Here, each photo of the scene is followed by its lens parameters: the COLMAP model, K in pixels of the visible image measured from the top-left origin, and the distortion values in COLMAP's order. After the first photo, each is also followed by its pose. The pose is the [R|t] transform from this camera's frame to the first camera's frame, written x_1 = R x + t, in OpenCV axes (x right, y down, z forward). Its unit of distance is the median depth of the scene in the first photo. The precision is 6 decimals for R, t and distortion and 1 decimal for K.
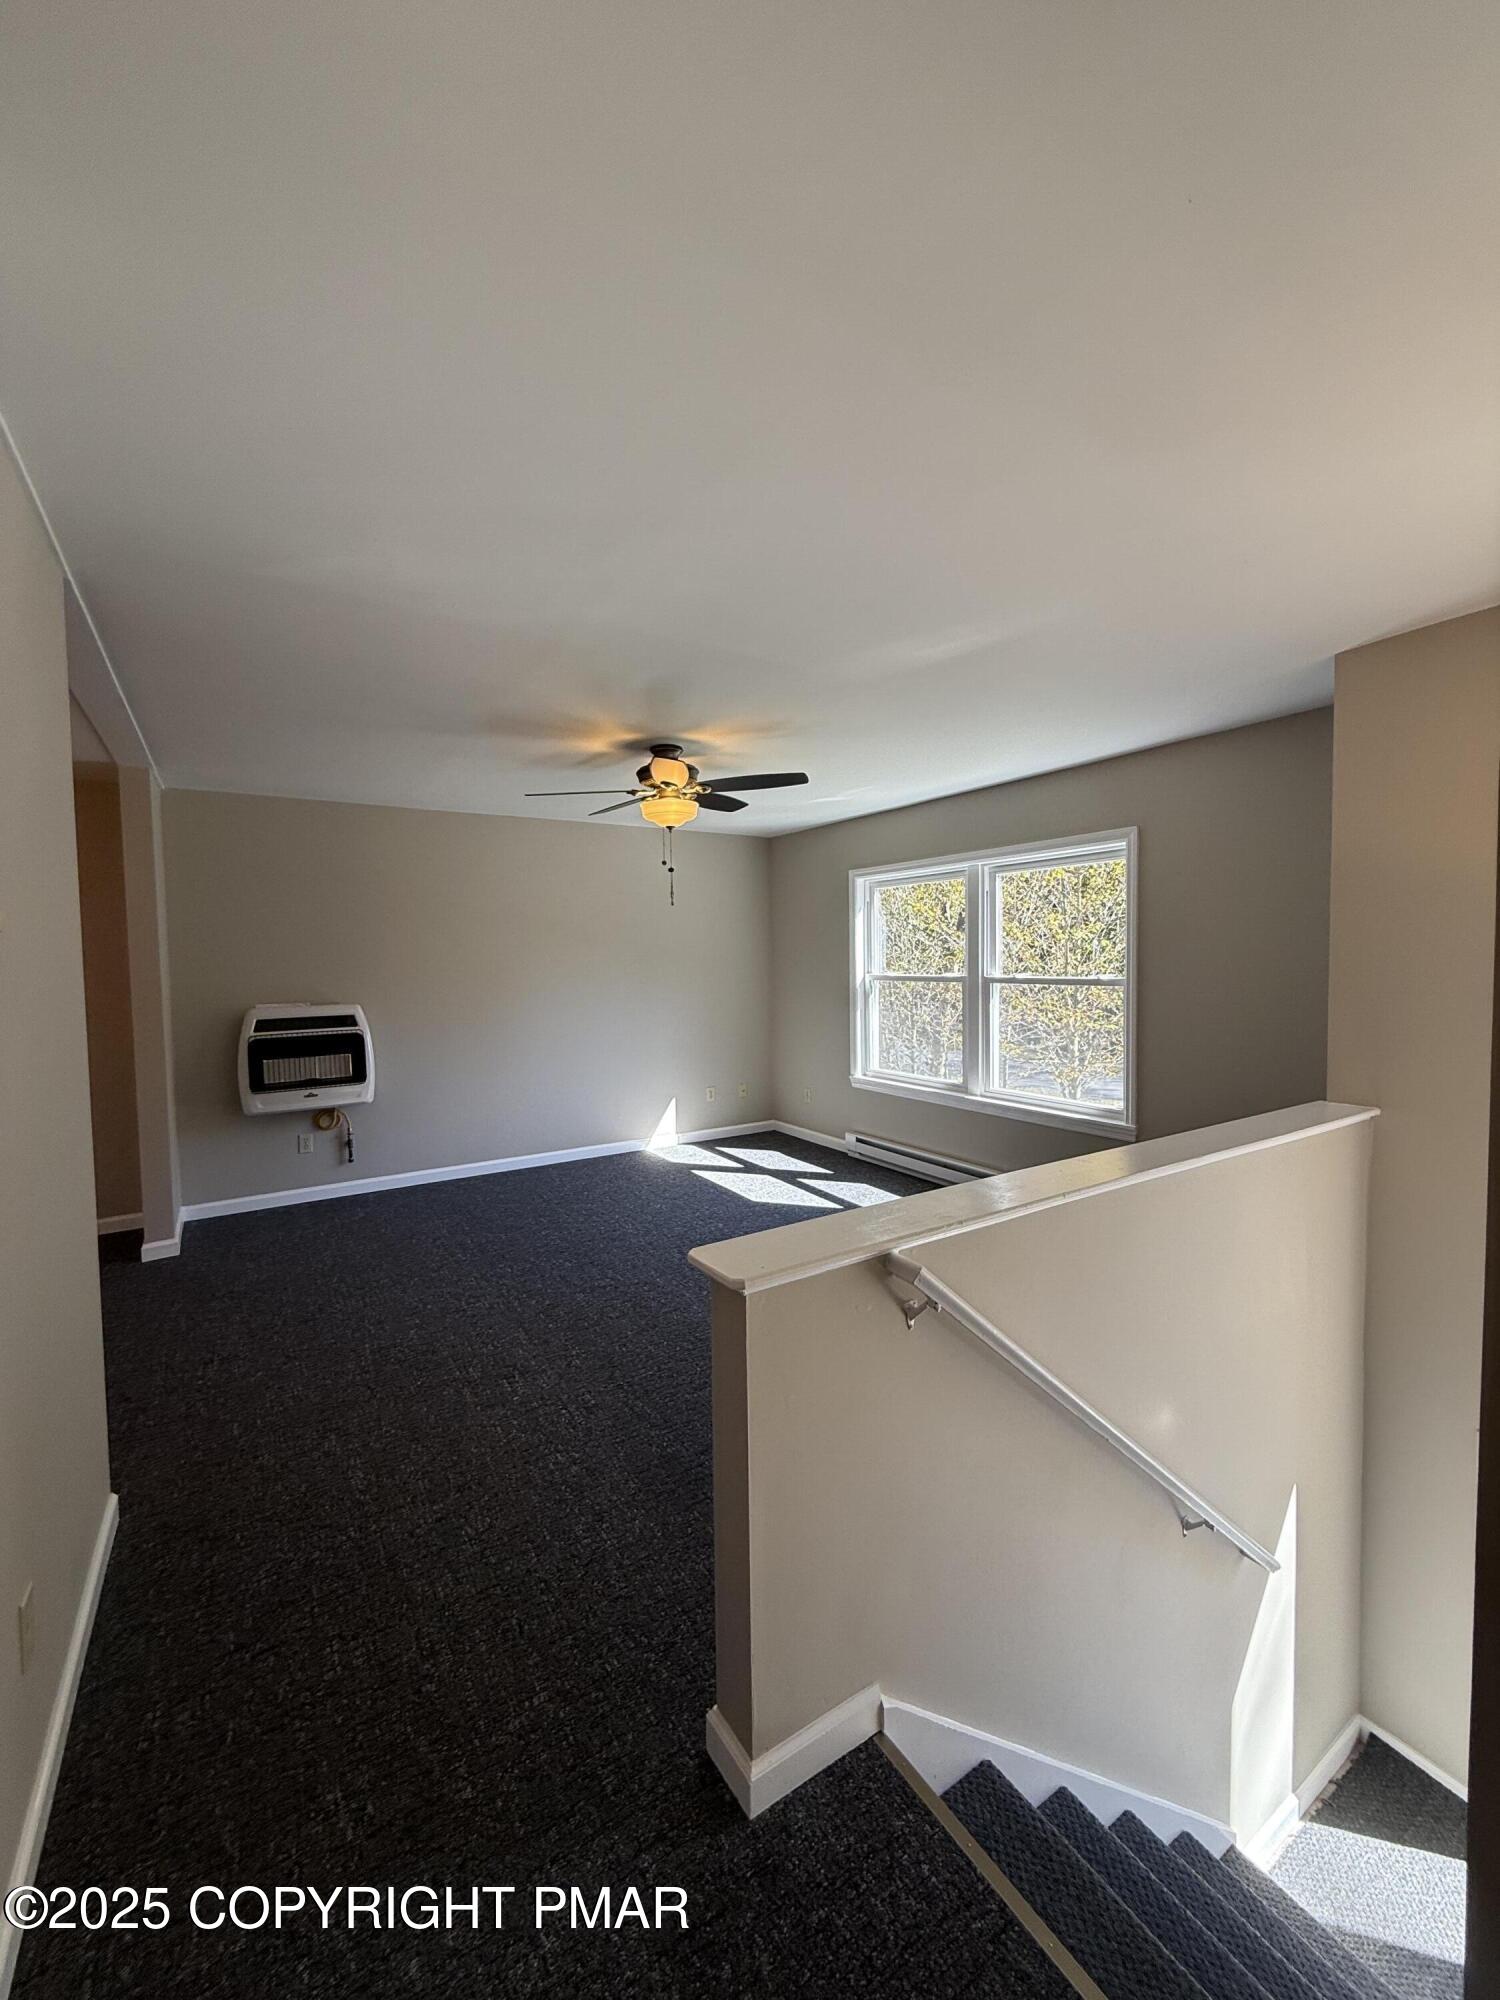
lens RADIAL K [[794.9, 0, 754.1], [0, 794.9, 989.6], [0, 0, 1]] dist [0.001074, -0.000376]
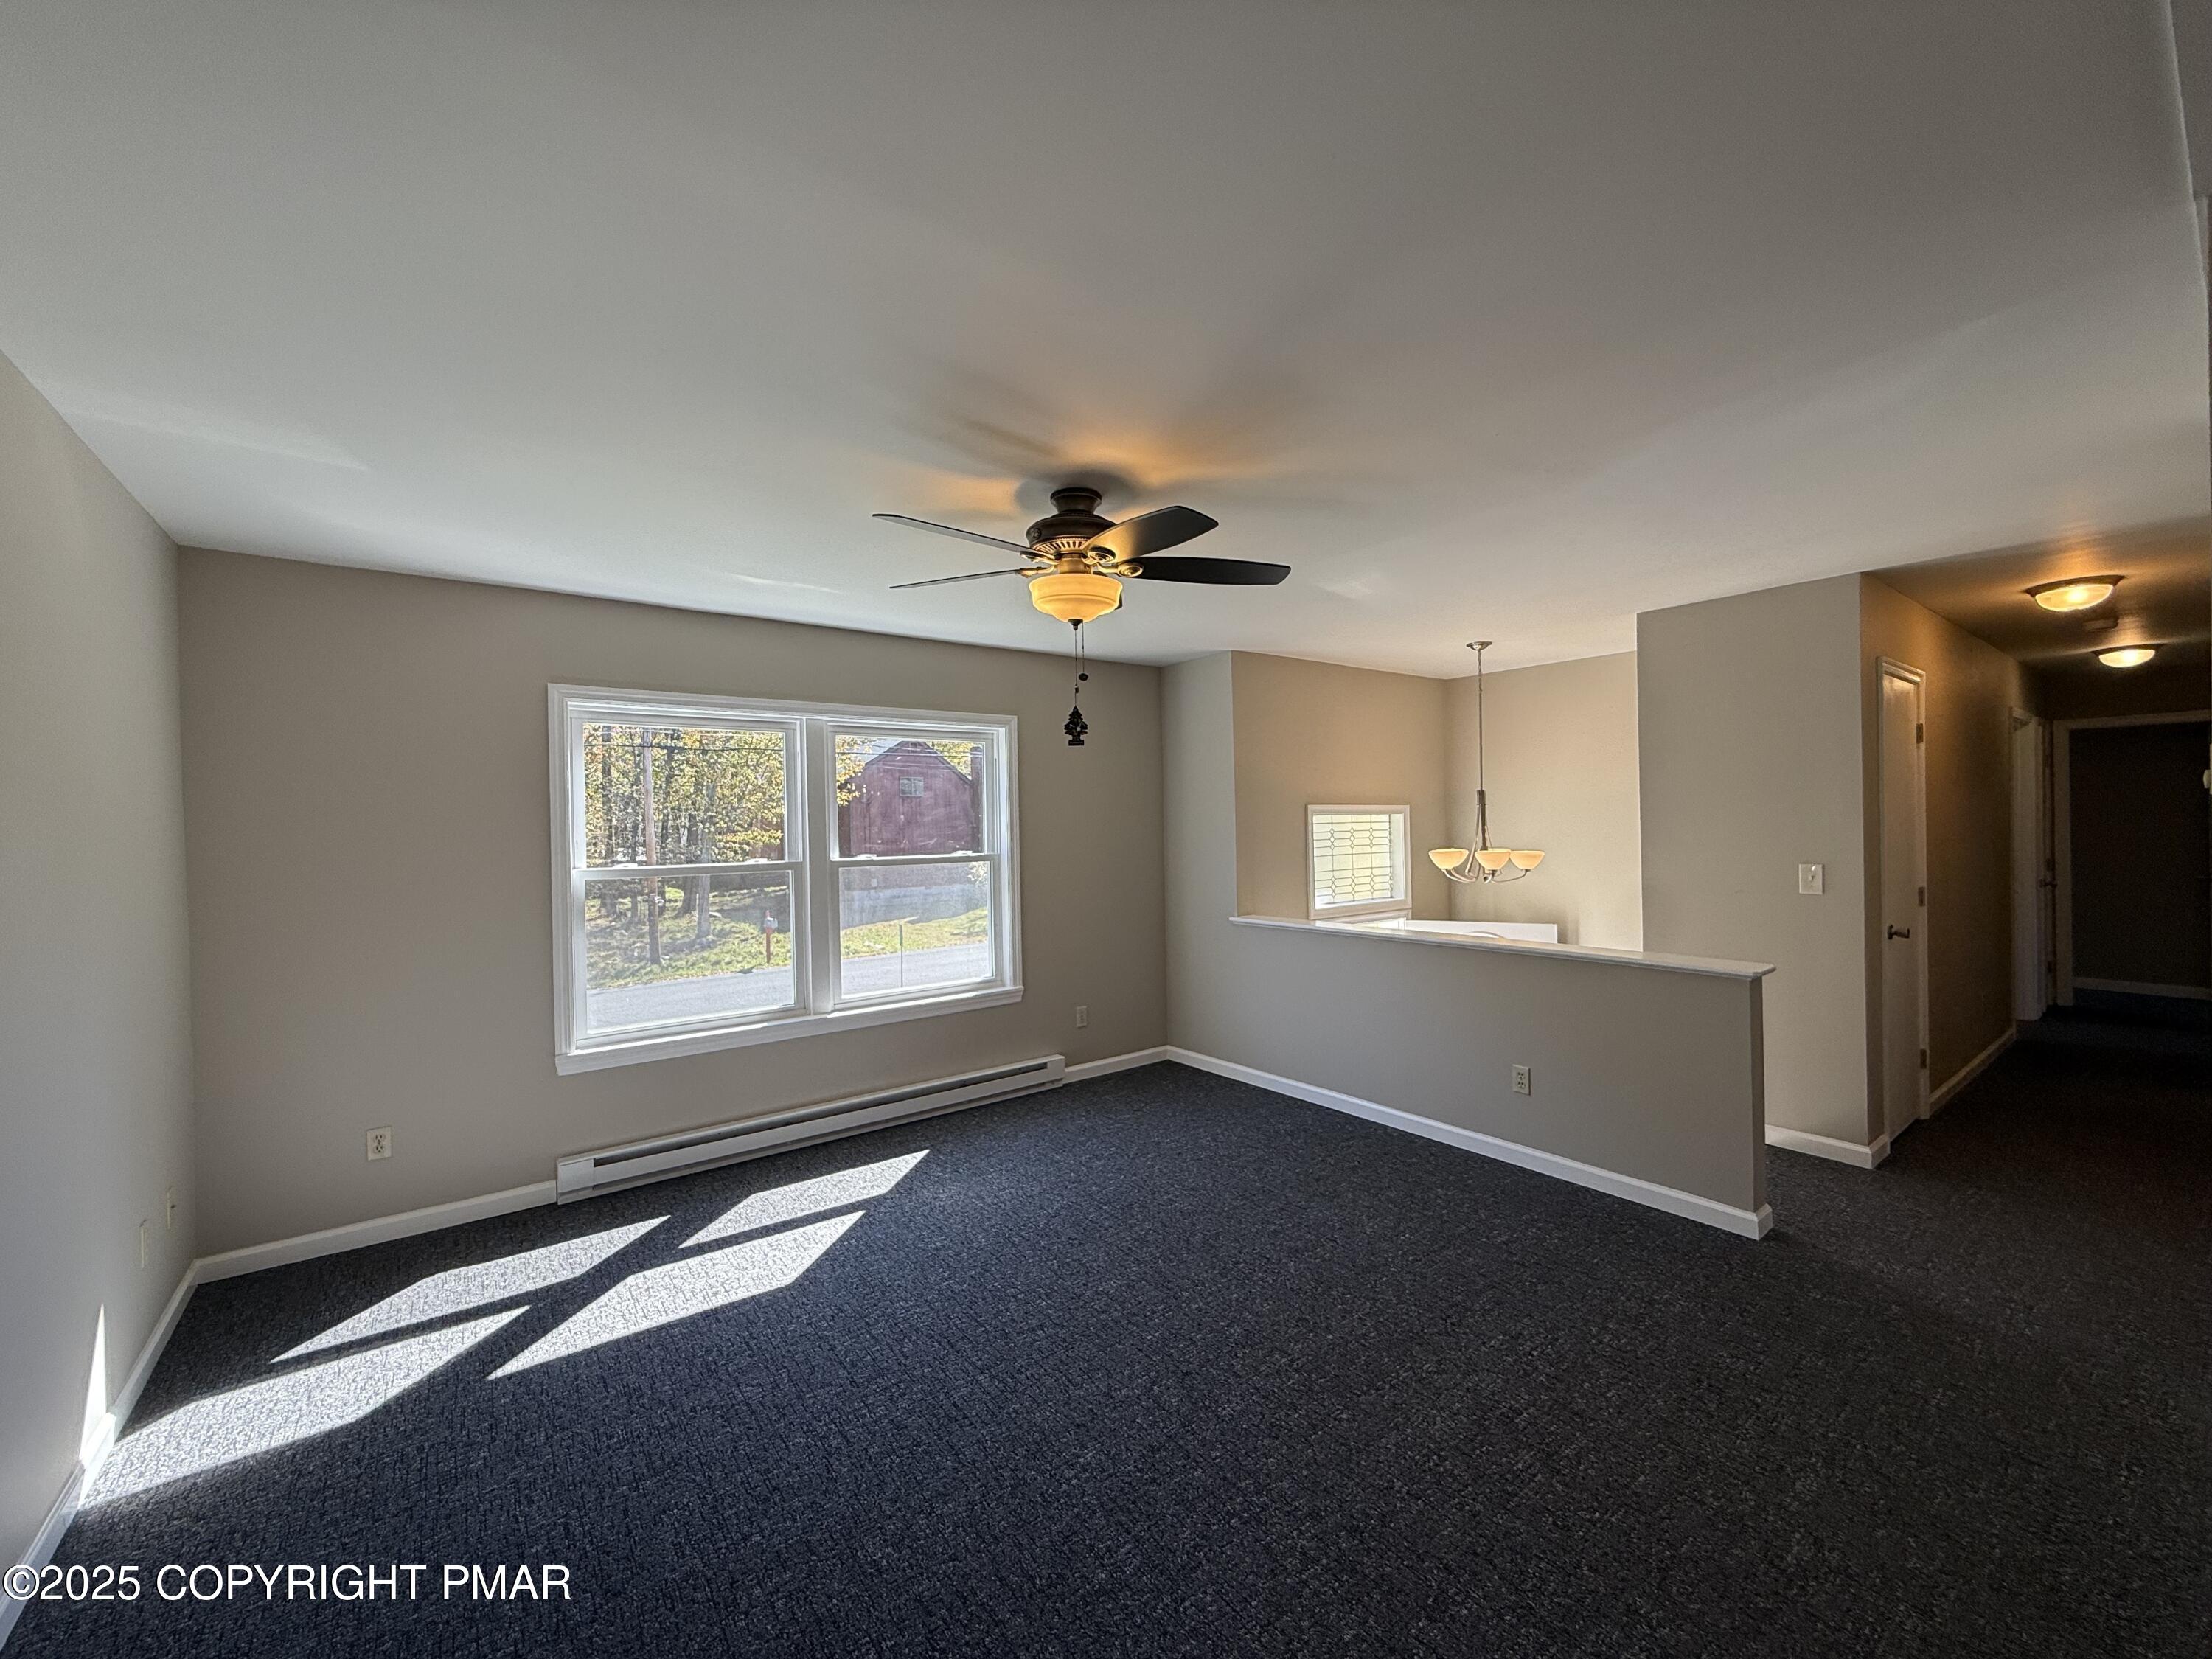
lens RADIAL K [[879.2, 0, 1093.8], [0, 879.2, 828.0], [0, 0, 1]] dist [0.001074, -0.000376]
pose [[-0.069274, 0.007418, 0.997570, -0.575222], [0.057220, 0.998356, -0.003450, -0.028596], [-0.995955, 0.056842, -0.069584, 0.751752]]
